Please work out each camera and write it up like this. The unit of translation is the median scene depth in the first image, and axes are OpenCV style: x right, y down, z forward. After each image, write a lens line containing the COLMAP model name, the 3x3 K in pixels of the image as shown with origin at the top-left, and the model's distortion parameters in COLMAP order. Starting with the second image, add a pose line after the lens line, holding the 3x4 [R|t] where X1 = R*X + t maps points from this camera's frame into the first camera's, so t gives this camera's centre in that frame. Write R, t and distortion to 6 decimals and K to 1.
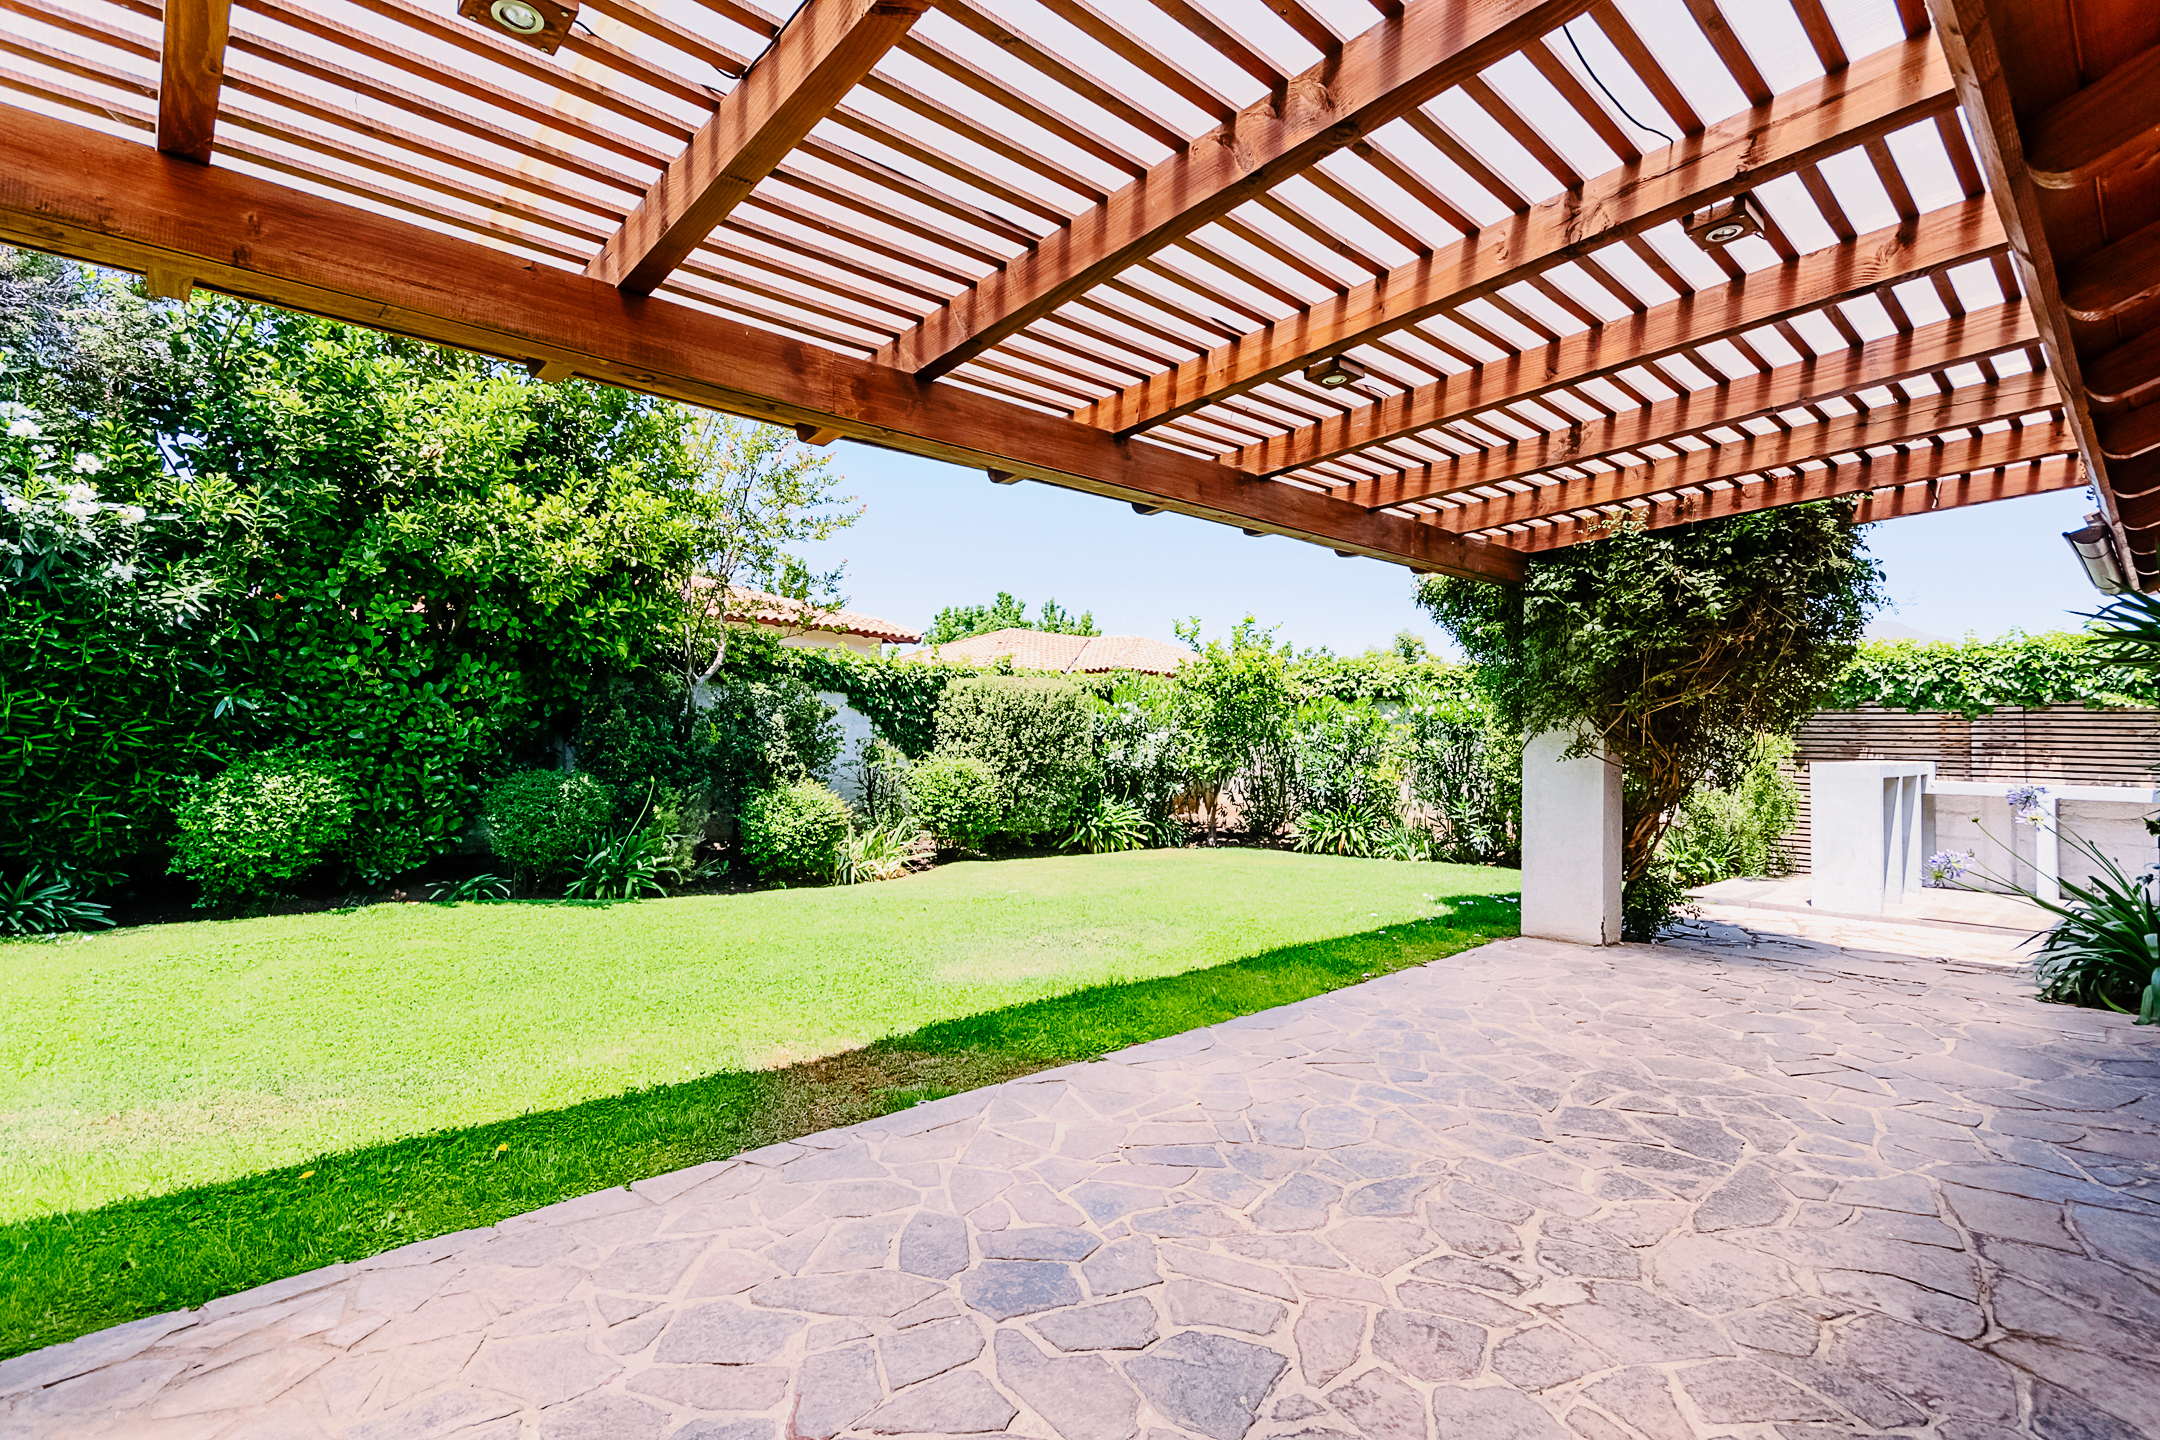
lens RADIAL K [[961.5, 0, 1080.0], [0, 961.5, 720.0], [0, 0, 1]] dist [0.006728, 0.000739]
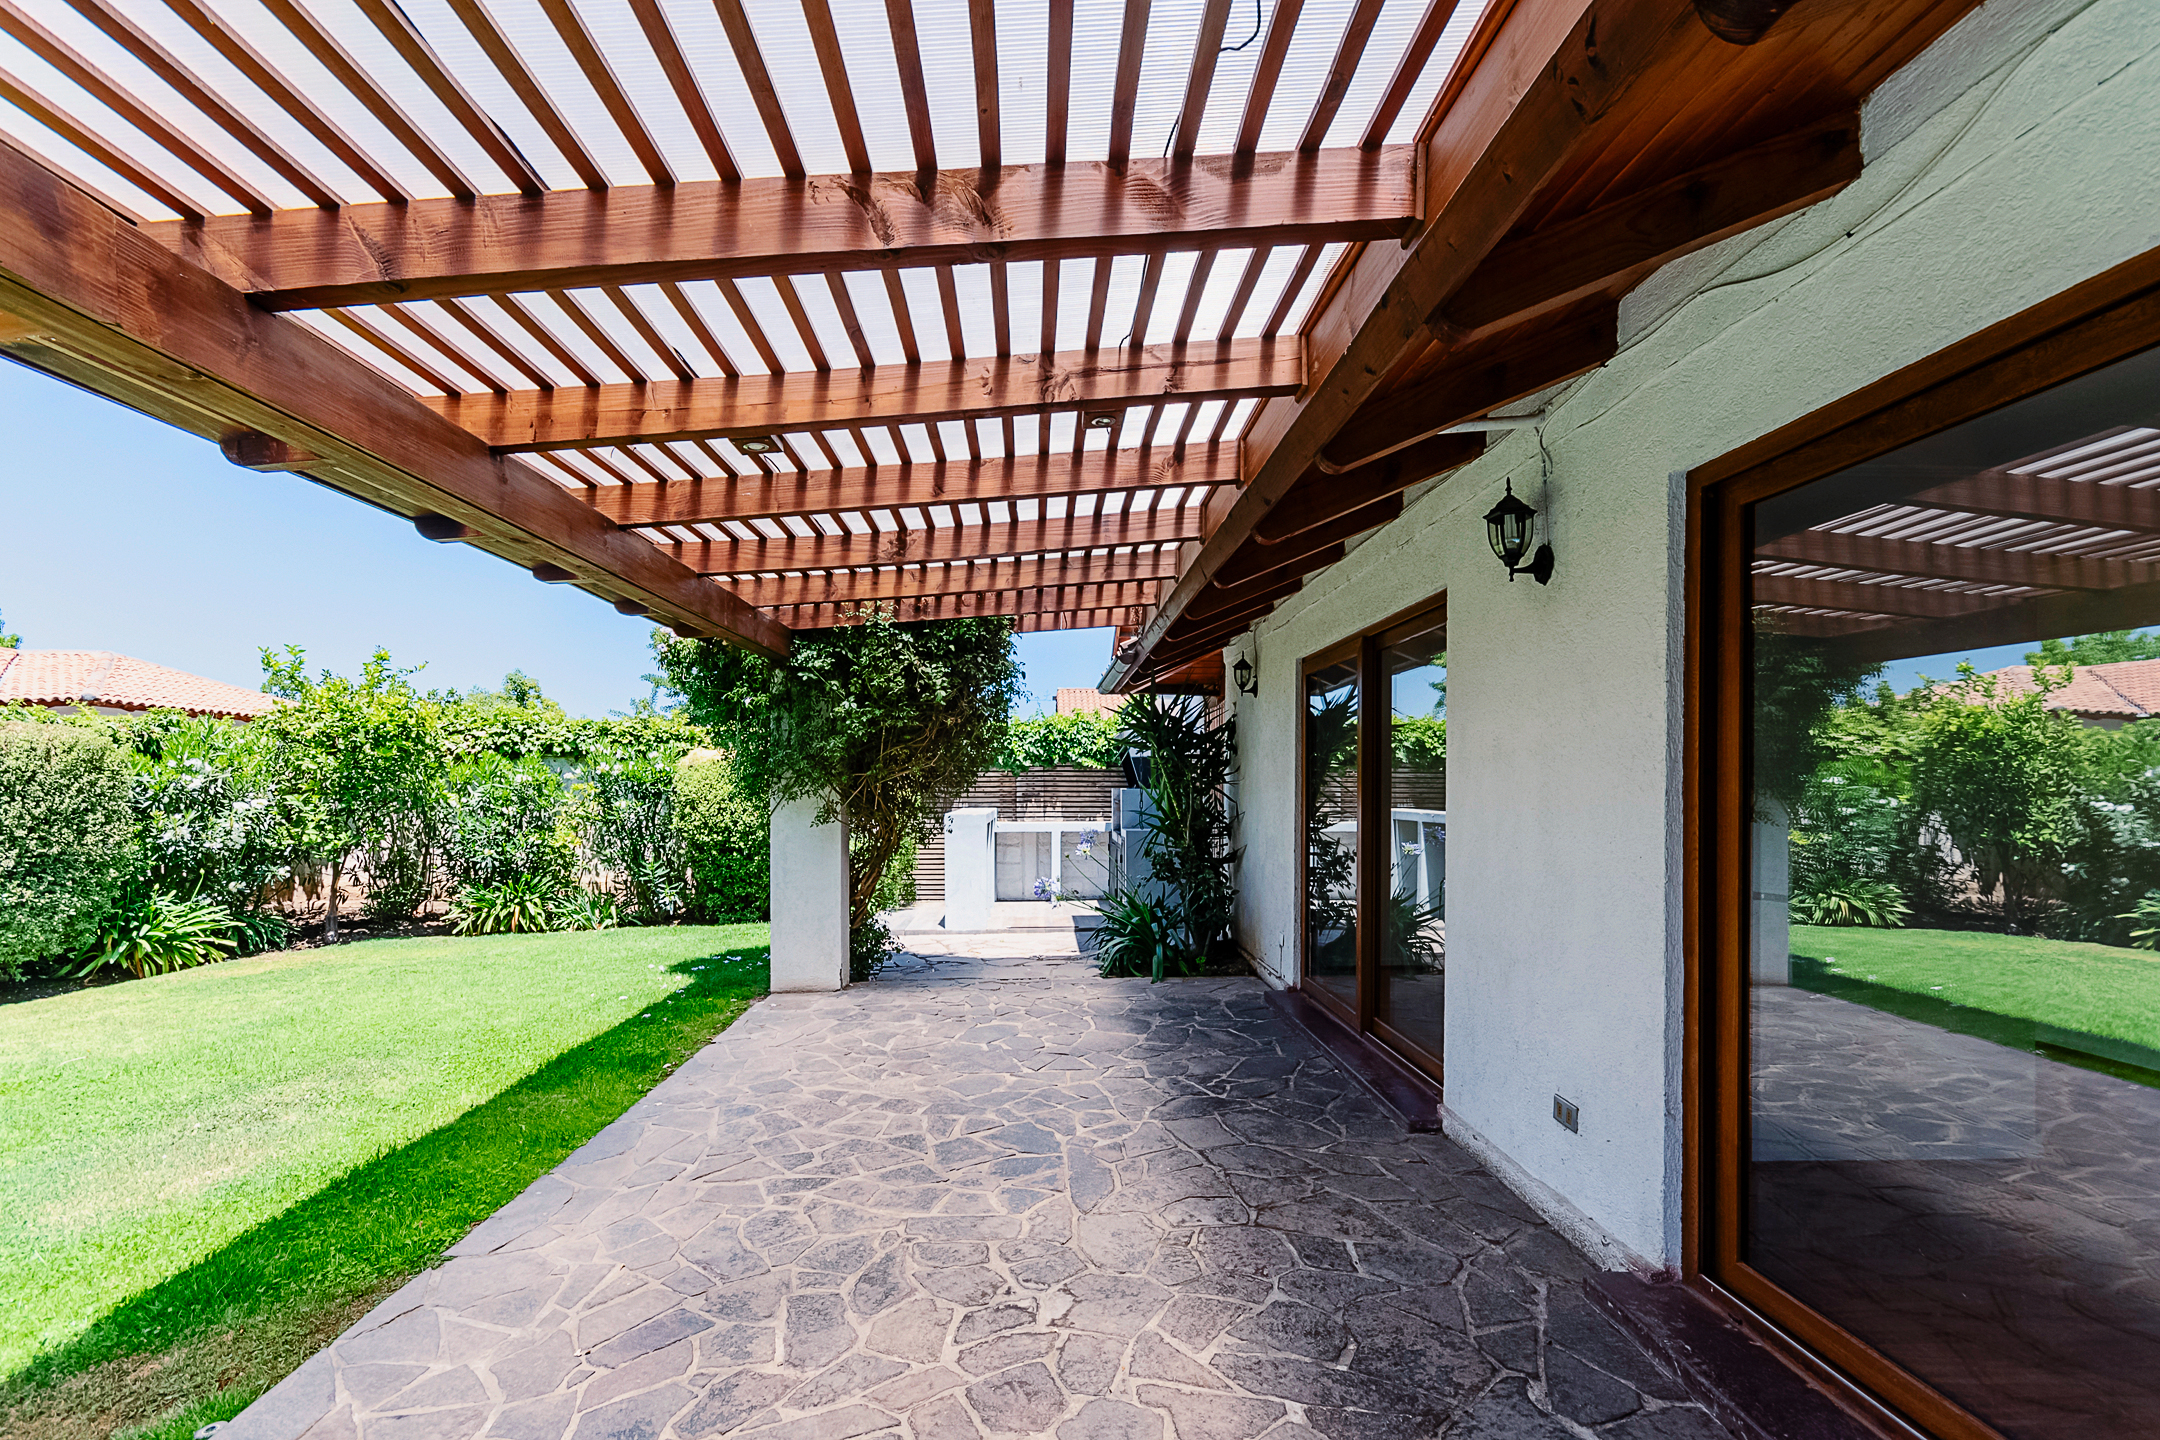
lens RADIAL K [[984.4, 0, 1025.0], [0, 984.4, 806.5], [0, 0, 1]] dist [0.003890, 0.000401]
pose [[0.668621, -0.033082, 0.742867, -0.157075], [0.000946, 0.999047, 0.043639, -0.027135], [-0.743603, -0.028475, 0.668015, 0.092003]]
